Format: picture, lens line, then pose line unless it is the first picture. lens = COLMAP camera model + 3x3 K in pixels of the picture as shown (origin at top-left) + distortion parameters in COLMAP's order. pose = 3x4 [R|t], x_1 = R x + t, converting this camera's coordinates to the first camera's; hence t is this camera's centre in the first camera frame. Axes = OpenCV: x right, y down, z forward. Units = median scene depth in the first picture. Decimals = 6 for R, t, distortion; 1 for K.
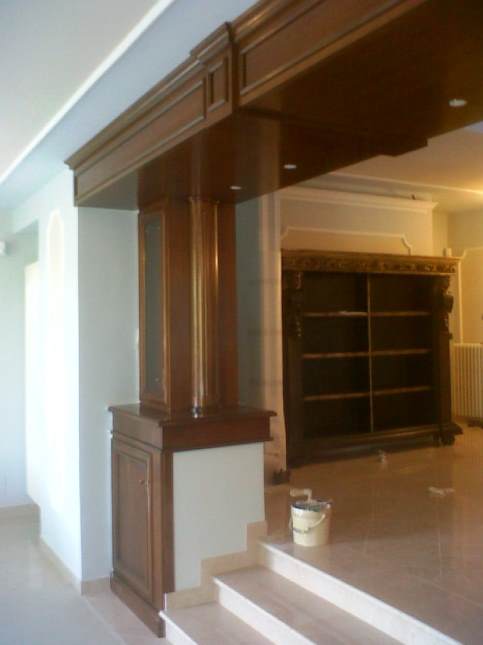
lens RADIAL K [[675.7, 0, 232.4], [0, 675.7, 320.0], [0, 0, 1]] dist [0.000270, -0.228102]
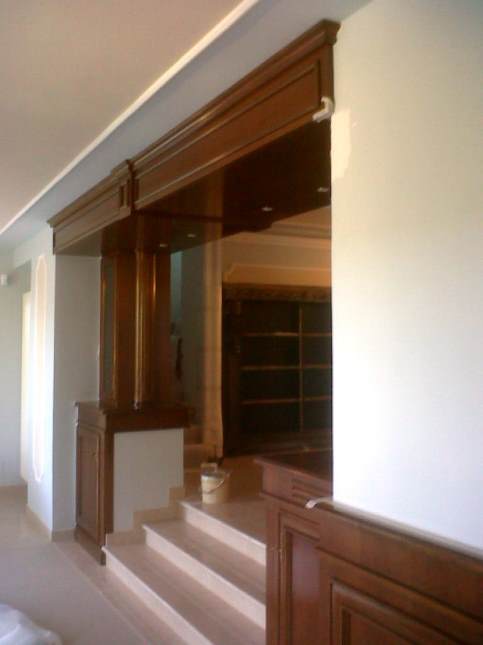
lens RADIAL K [[678.4, 0, 242.2], [0, 678.4, 308.0], [0, 0, 1]] dist [-0.017020, -0.200781]
pose [[0.999867, 0.010411, -0.012570, 0.169525], [-0.010921, 0.999091, -0.041208, -0.008190], [0.012130, 0.041340, 0.999072, -0.365494]]
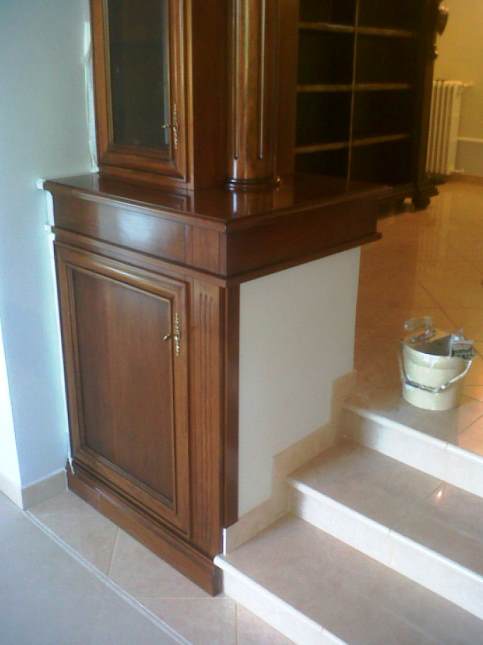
lens RADIAL K [[678.4, 0, 242.2], [0, 678.4, 308.0], [0, 0, 1]] dist [-0.017020, -0.200781]
pose [[0.955362, -0.078159, 0.284912, -0.197681], [-0.025584, 0.938861, 0.343344, 0.040935], [-0.294328, -0.335307, 0.894953, 0.481897]]
